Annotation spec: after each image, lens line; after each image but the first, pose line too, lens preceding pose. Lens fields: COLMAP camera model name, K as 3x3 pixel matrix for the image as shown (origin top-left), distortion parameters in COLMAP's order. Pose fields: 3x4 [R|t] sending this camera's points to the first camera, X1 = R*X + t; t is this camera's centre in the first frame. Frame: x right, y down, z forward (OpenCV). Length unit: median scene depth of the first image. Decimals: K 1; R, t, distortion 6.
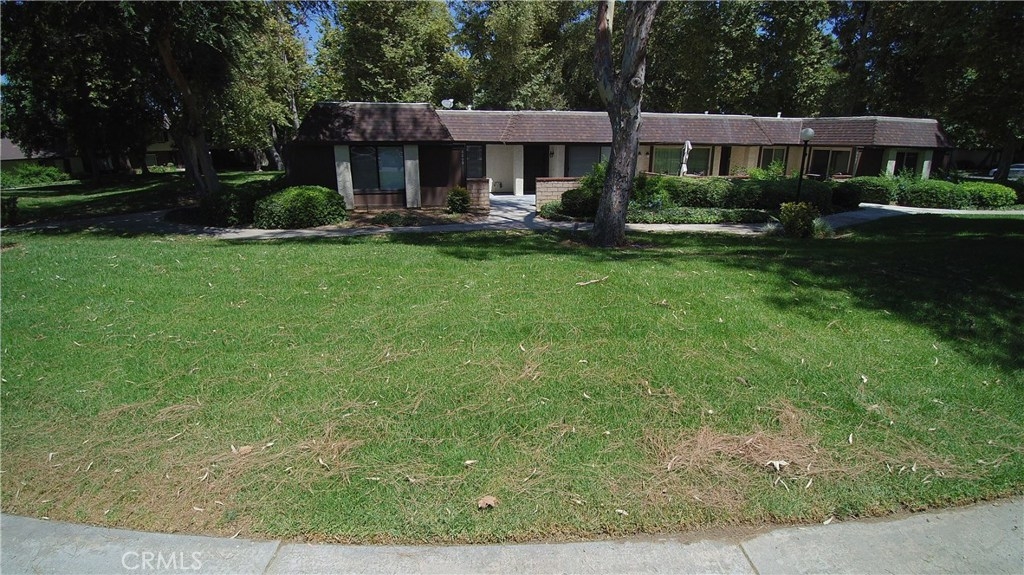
lens RADIAL K [[487.5, 0, 515.8], [0, 487.5, 279.9], [0, 0, 1]] dist [-0.027939, -0.017614]
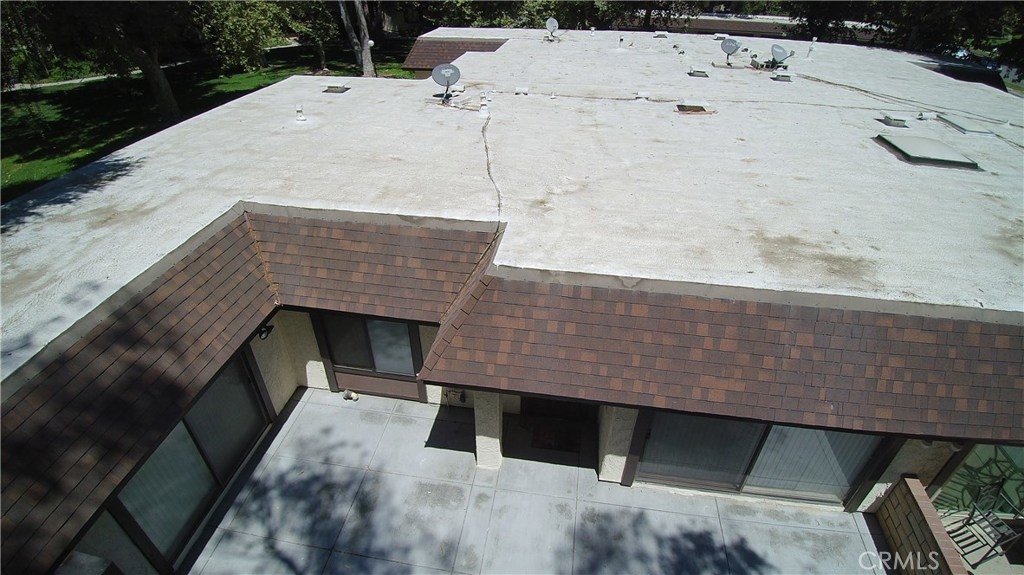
lens RADIAL K [[487.5, 0, 516.7], [0, 487.5, 280.3], [0, 0, 1]] dist [-0.027939, -0.017614]
pose [[0.932711, 0.207678, -0.294821, 0.103877], [-0.109842, 0.942290, 0.316267, -0.424017], [0.343489, -0.262603, 0.901696, 0.743937]]
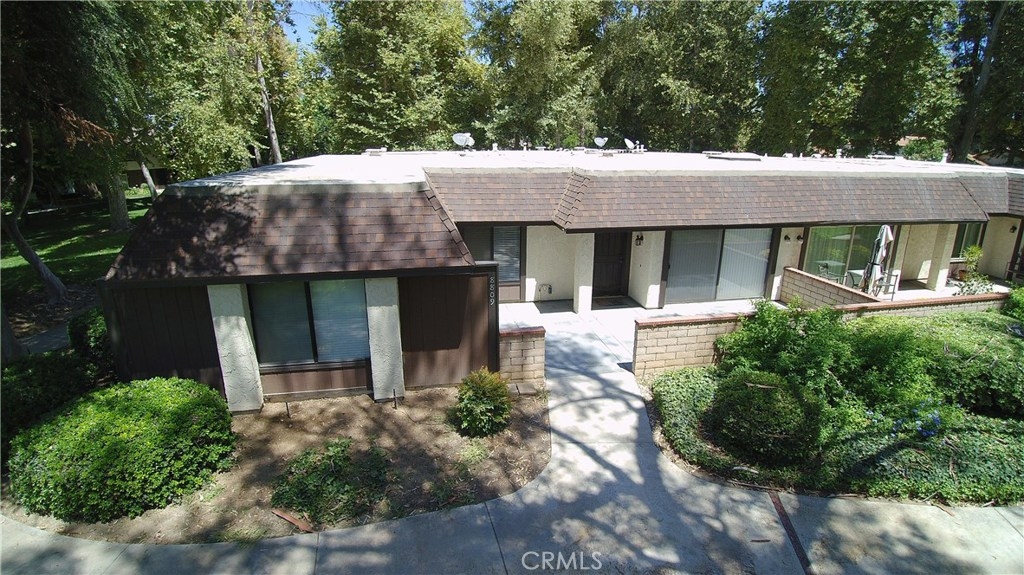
lens RADIAL K [[487.5, 0, 516.6], [0, 487.5, 280.7], [0, 0, 1]] dist [-0.027939, -0.017614]
pose [[0.999682, 0.010753, -0.022822, -0.061567], [-0.010806, 0.999939, -0.002183, -0.215591], [0.022797, 0.002429, 0.999737, 0.432521]]
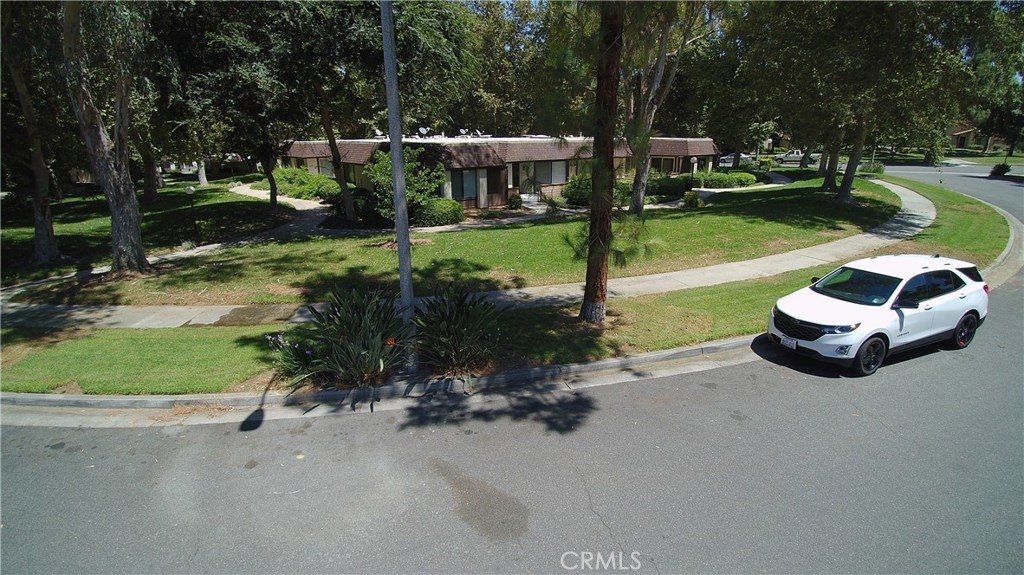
lens RADIAL K [[487.5, 0, 513.8], [0, 487.5, 281.5], [0, 0, 1]] dist [-0.027939, -0.017614]
pose [[0.901396, -0.133865, 0.411782, -0.660966], [0.127432, 0.990907, 0.043182, 0.027683], [-0.413819, 0.013551, 0.910259, -0.394217]]
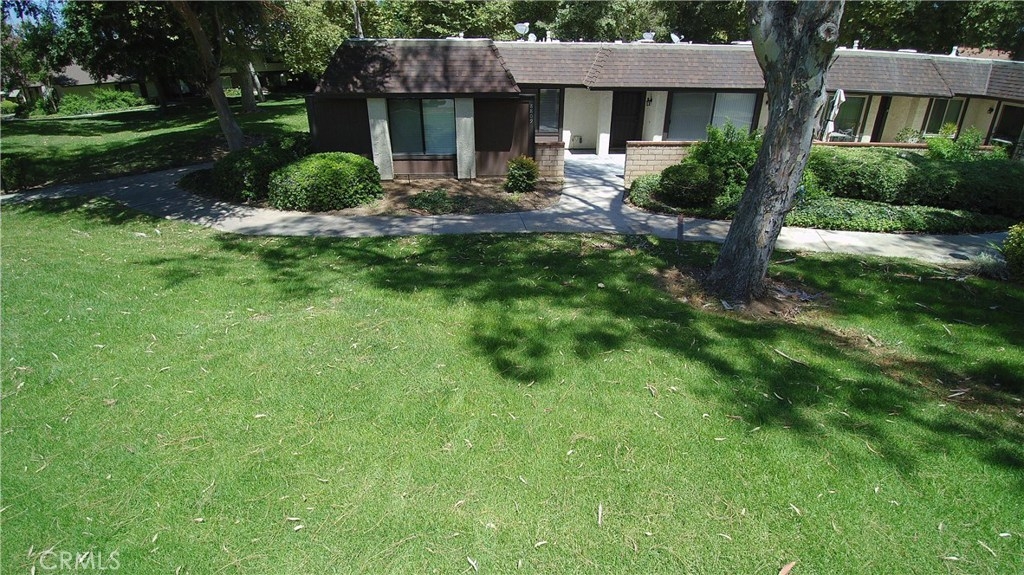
lens RADIAL K [[487.5, 0, 515.4], [0, 487.5, 280.7], [0, 0, 1]] dist [-0.027939, -0.017614]
pose [[0.987012, 0.068807, -0.145164, -0.005645], [-0.045066, 0.985940, 0.160910, -0.094897], [0.154194, -0.152278, 0.976235, 0.176413]]
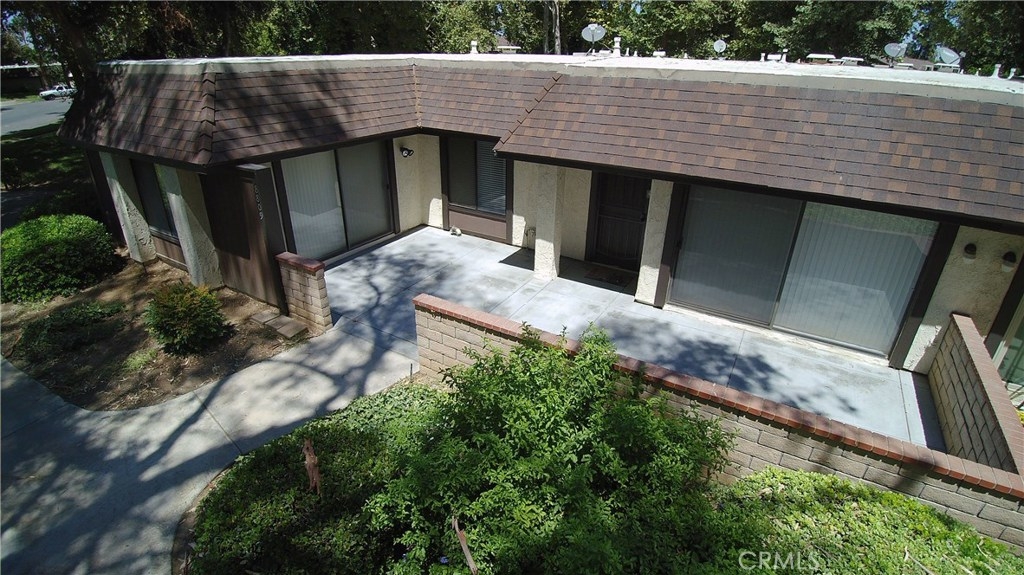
lens RADIAL K [[487.5, 0, 516.5], [0, 487.5, 282.8], [0, 0, 1]] dist [-0.027939, -0.017614]
pose [[0.728606, 0.301355, -0.615076, 0.250341], [-0.202622, 0.952649, 0.226726, -0.265279], [0.654277, -0.040567, 0.755166, 0.691547]]
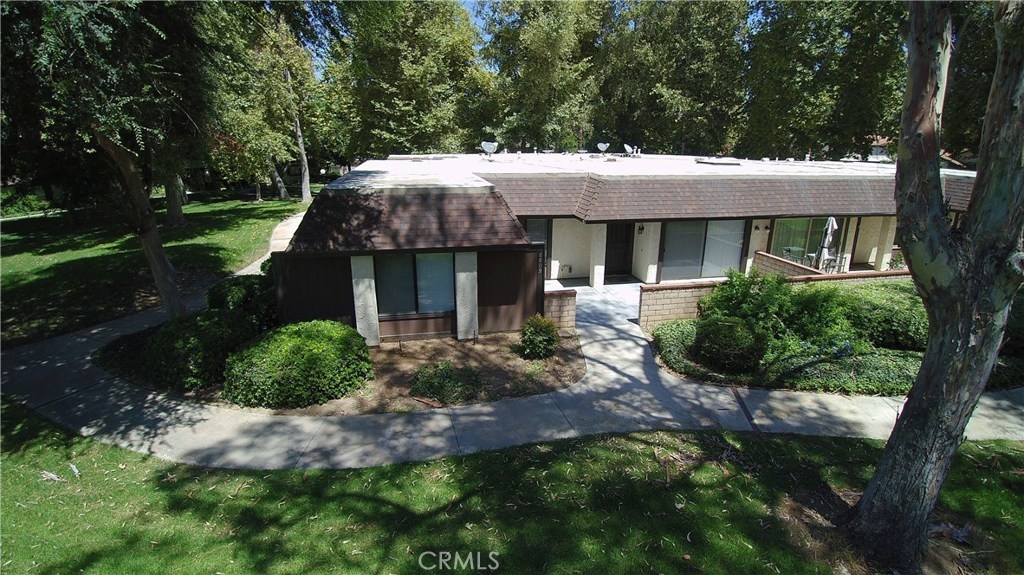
lens RADIAL K [[487.5, 0, 515.8], [0, 487.5, 280.8], [0, 0, 1]] dist [-0.027939, -0.017614]
pose [[0.999900, 0.007038, -0.012257, -0.111191], [-0.007024, 0.999975, 0.001169, -0.187811], [0.012265, -0.001083, 0.999924, 0.268807]]
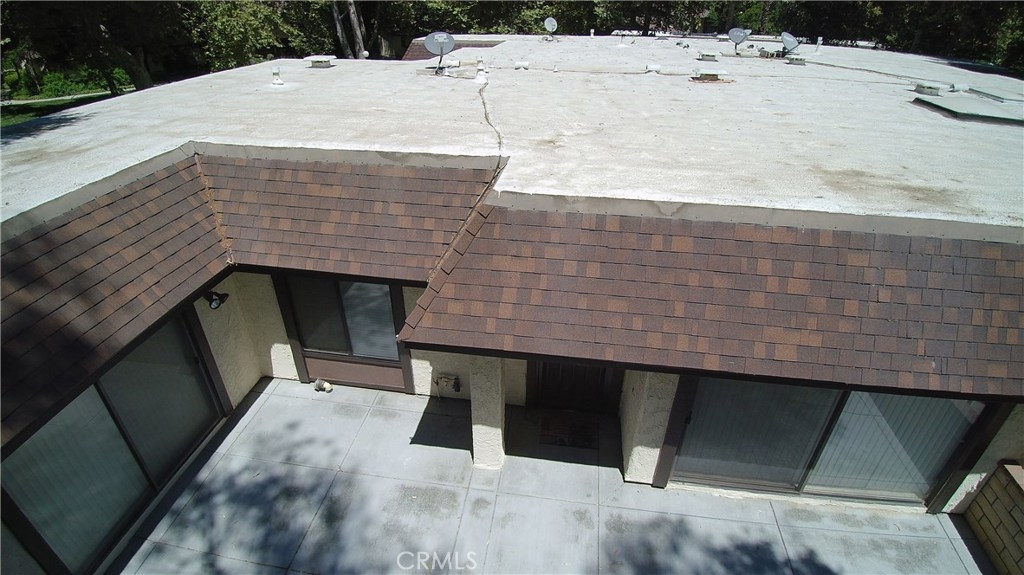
lens RADIAL K [[487.5, 0, 516.3], [0, 487.5, 282.1], [0, 0, 1]] dist [-0.027939, -0.017614]
pose [[0.935371, 0.185037, -0.301401, 0.090799], [-0.105579, 0.959446, 0.261373, -0.362642], [0.337542, -0.212659, 0.916974, 0.785929]]
